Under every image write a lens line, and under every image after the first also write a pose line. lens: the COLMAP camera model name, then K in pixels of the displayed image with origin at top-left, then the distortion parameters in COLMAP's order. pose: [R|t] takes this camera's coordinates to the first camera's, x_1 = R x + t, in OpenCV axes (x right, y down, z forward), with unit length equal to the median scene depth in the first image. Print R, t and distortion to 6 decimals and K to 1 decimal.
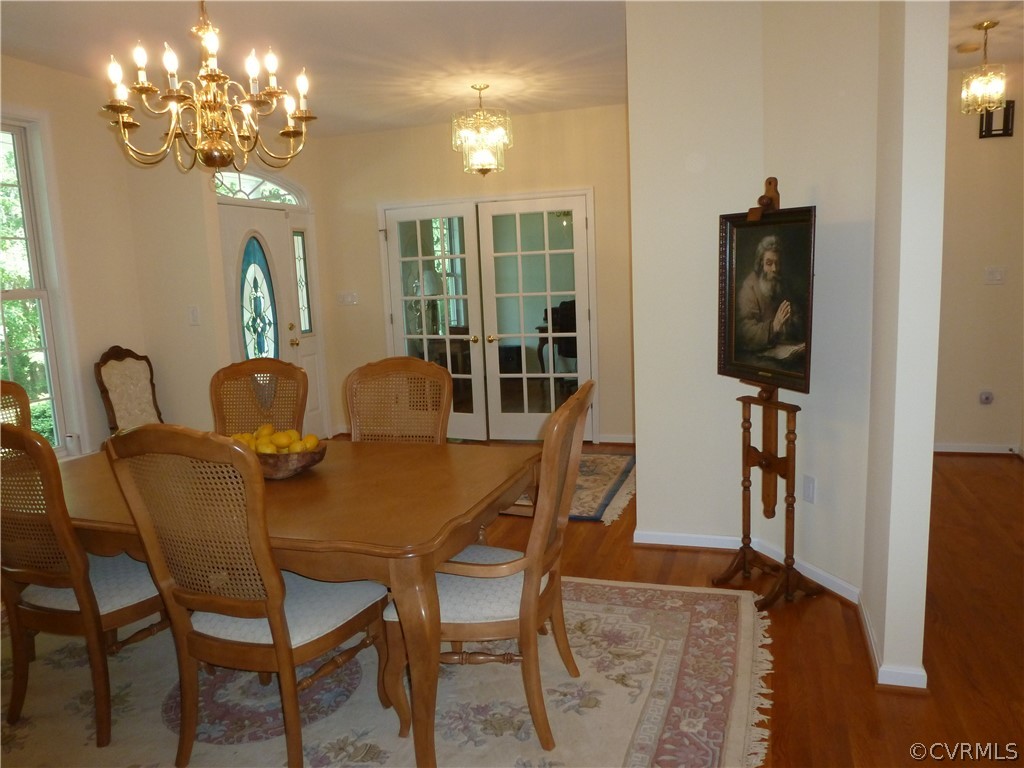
lens RADIAL K [[736.2, 0, 513.9], [0, 736.2, 389.4], [0, 0, 1]] dist [-0.052238, -0.000976]
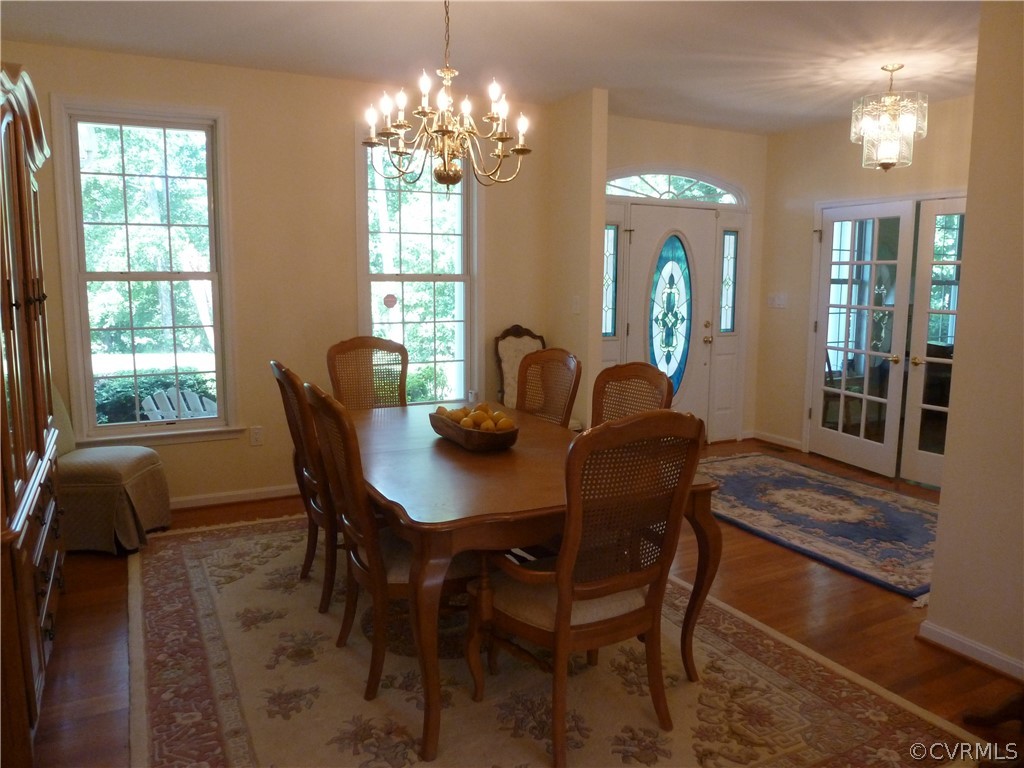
lens RADIAL K [[737.0, 0, 512.0], [0, 737.0, 384.0], [0, 0, 1]] dist [-0.062978, 0.022405]
pose [[0.716085, 0.146905, -0.682379, 0.223871], [-0.146580, 0.987452, 0.058762, -0.025504], [0.682449, 0.057945, 0.728633, 0.081966]]
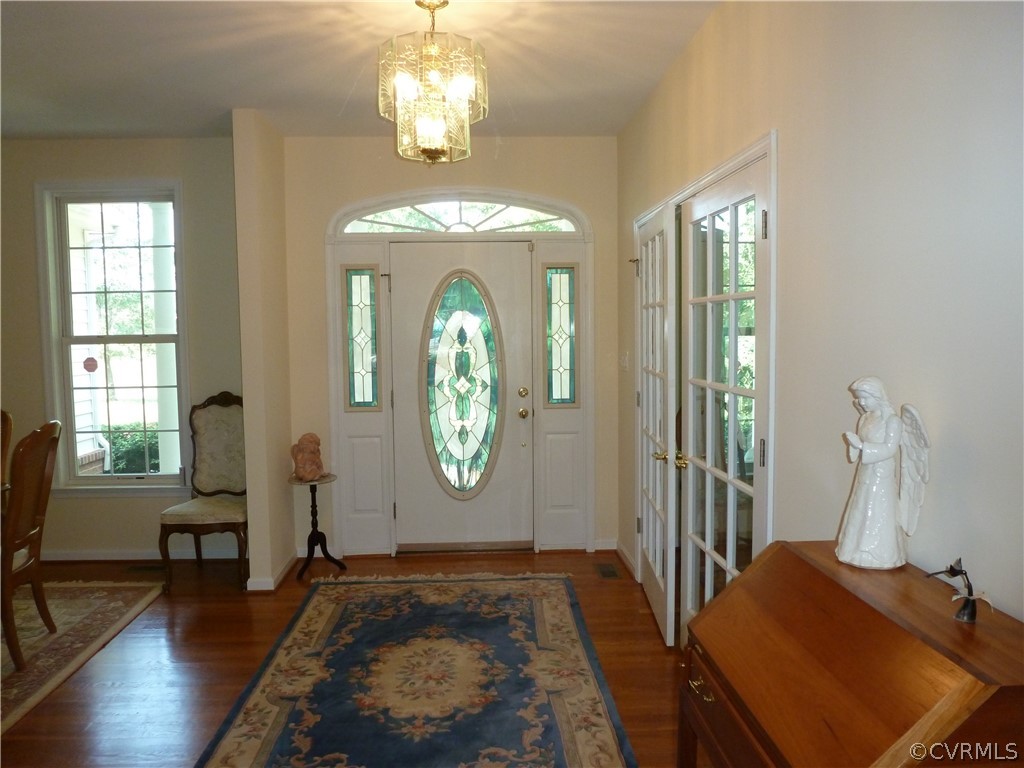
lens RADIAL K [[737.0, 0, 512.0], [0, 737.0, 384.0], [0, 0, 1]] dist [-0.062978, 0.022405]
pose [[0.364647, 0.107061, -0.924970, 0.429018], [-0.150274, 0.987113, 0.055012, -0.144078], [0.918940, 0.118939, 0.376037, 0.746306]]
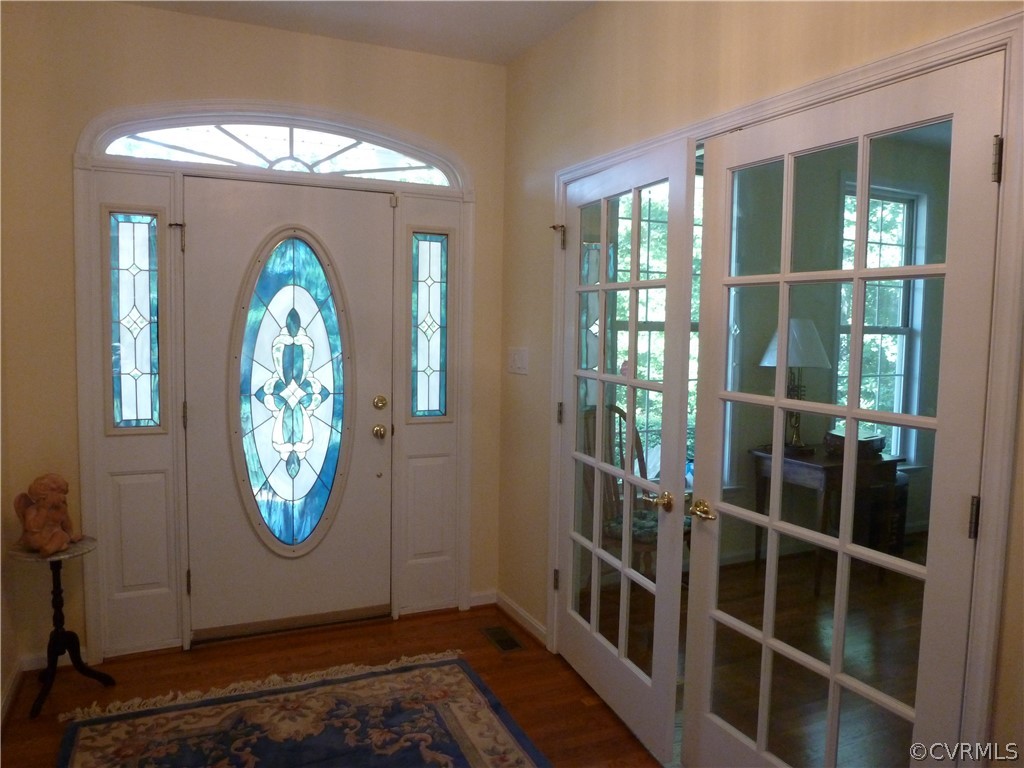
lens RADIAL K [[737.0, 0, 512.0], [0, 737.0, 384.0], [0, 0, 1]] dist [-0.062978, 0.022405]
pose [[0.683568, 0.115749, -0.720650, 0.173287], [-0.162050, 0.986771, 0.004782, -0.126351], [0.711670, 0.113513, 0.693282, 0.731489]]
